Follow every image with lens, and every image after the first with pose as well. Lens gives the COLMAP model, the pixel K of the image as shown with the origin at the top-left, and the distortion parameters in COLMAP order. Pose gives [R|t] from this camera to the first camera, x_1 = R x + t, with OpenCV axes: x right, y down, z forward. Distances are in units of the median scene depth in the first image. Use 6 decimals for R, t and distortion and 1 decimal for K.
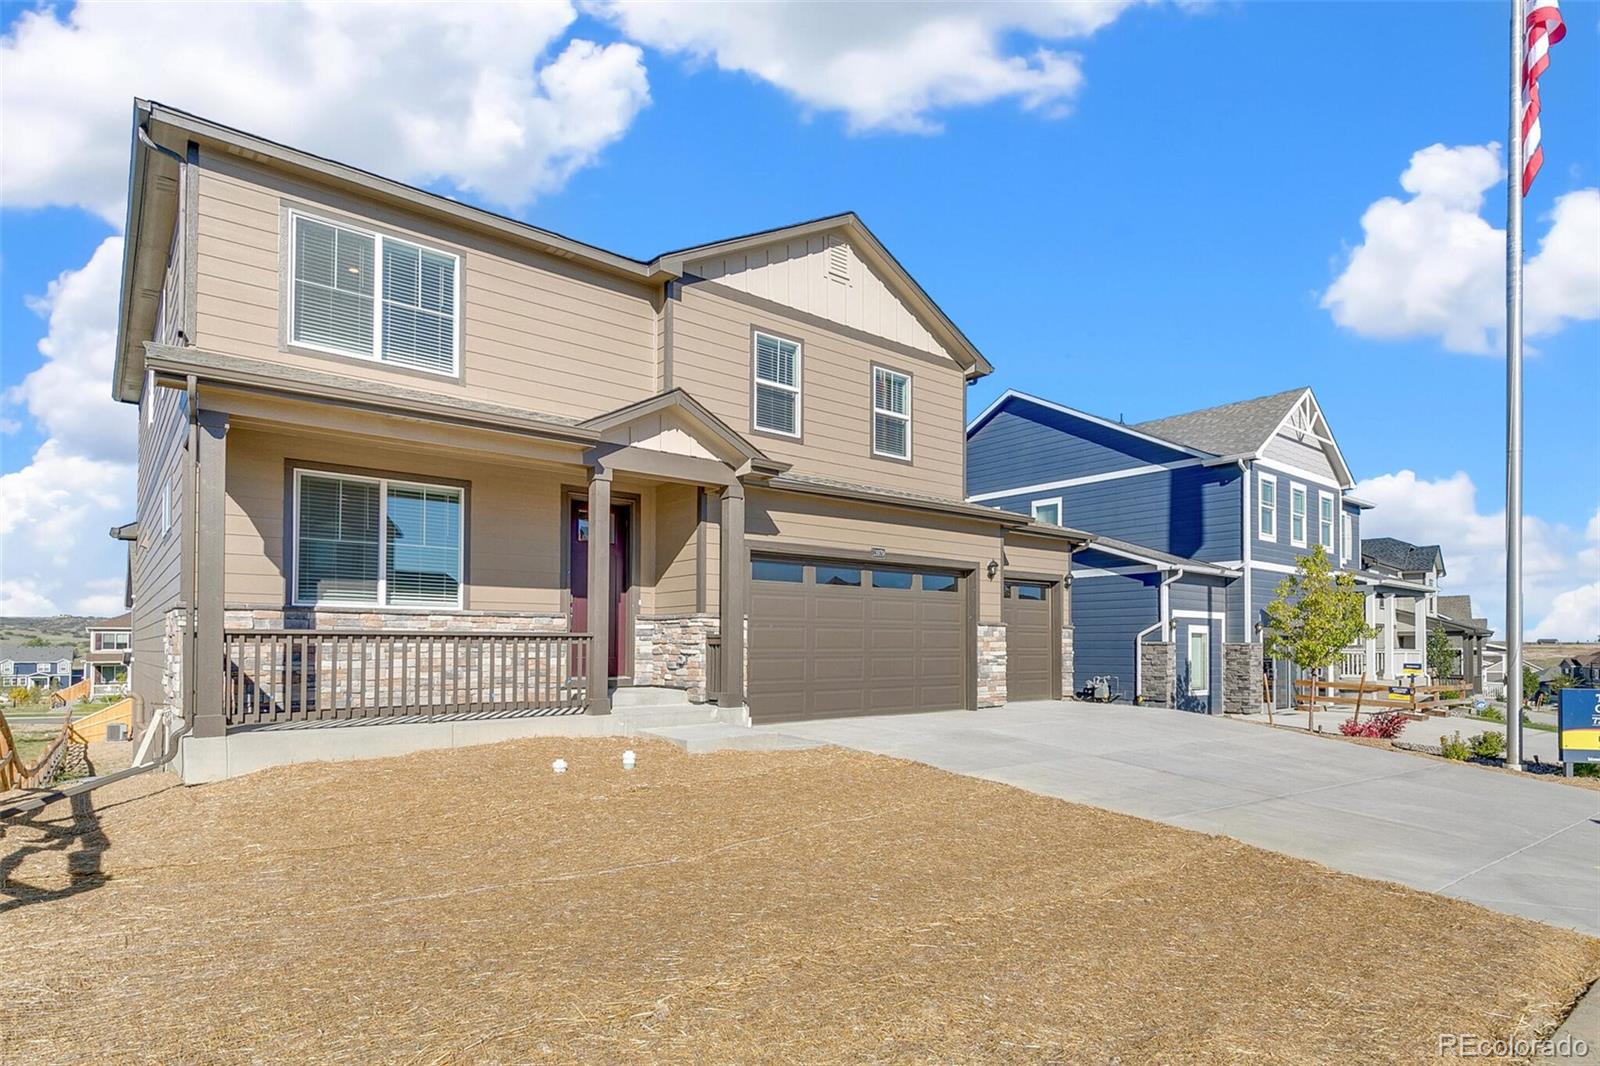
lens RADIAL K [[824.6, 0, 800.0], [0, 824.6, 592.2], [0, 0, 1]] dist [0.004561, -0.000189]
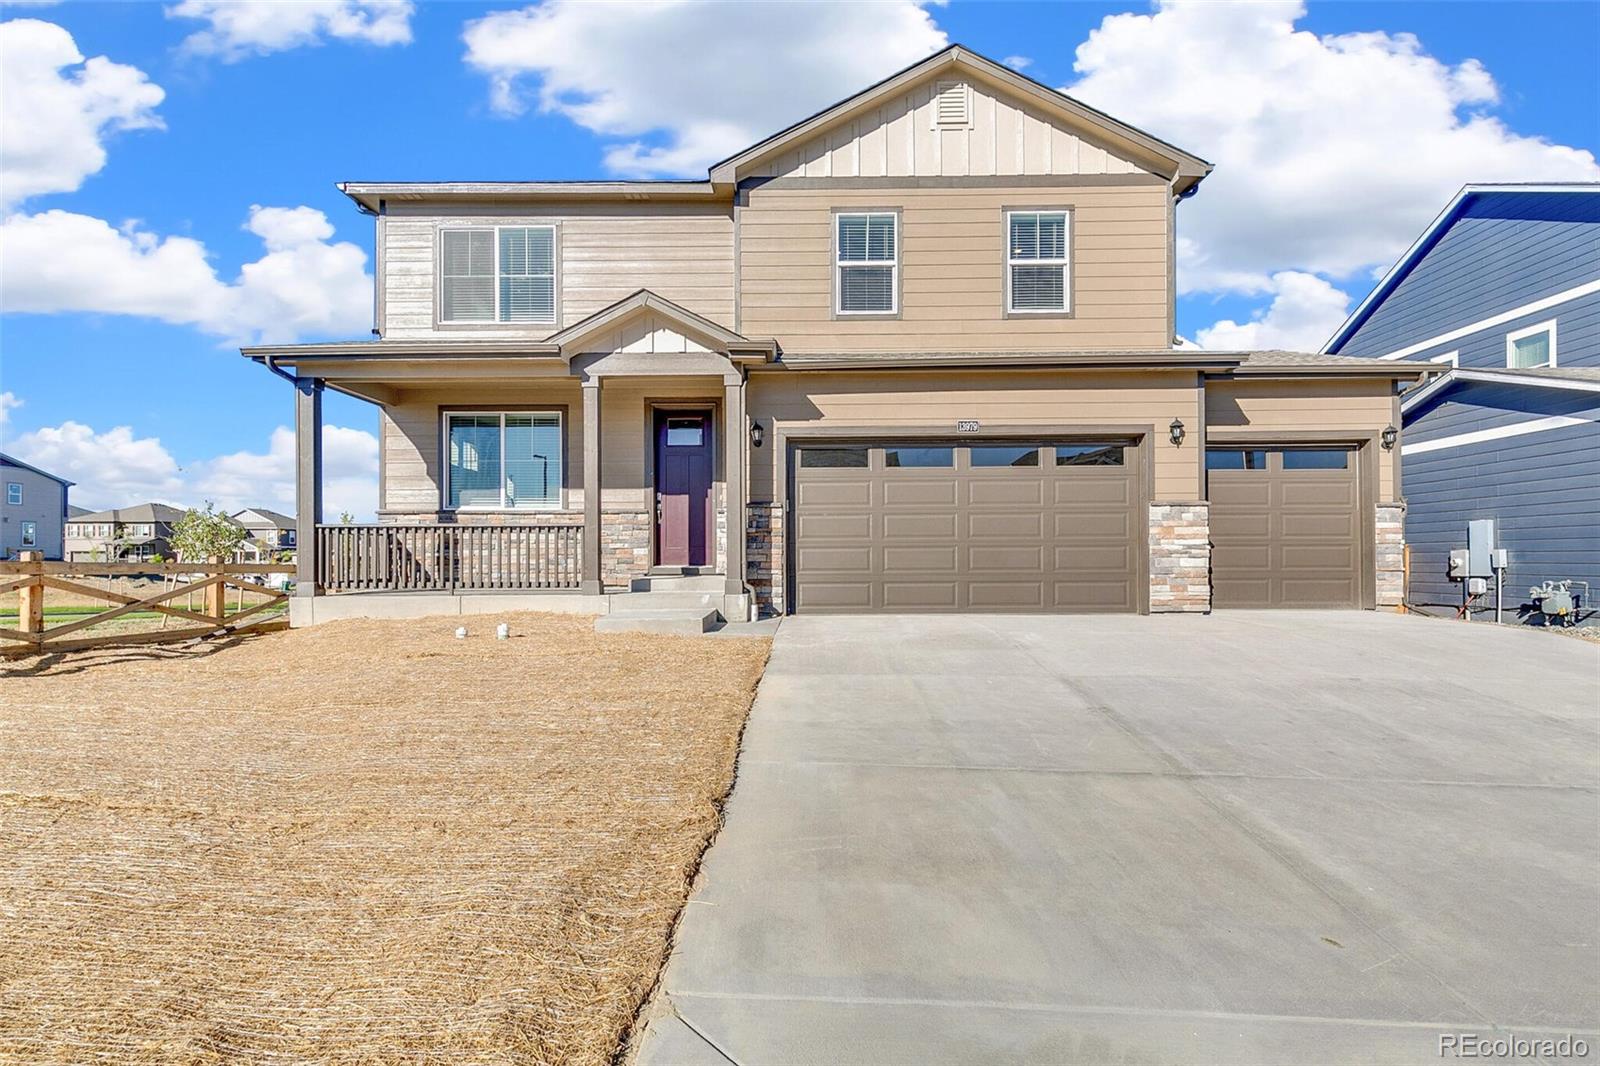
lens RADIAL K [[722.9, 0, 795.6], [0, 722.9, 521.3], [0, 0, 1]] dist [0.008340, -0.000672]
pose [[0.776896, -0.034755, -0.628669, 0.480482], [0.046827, 0.998900, 0.002646, 0.046456], [0.627885, -0.031494, 0.777668, 0.327715]]
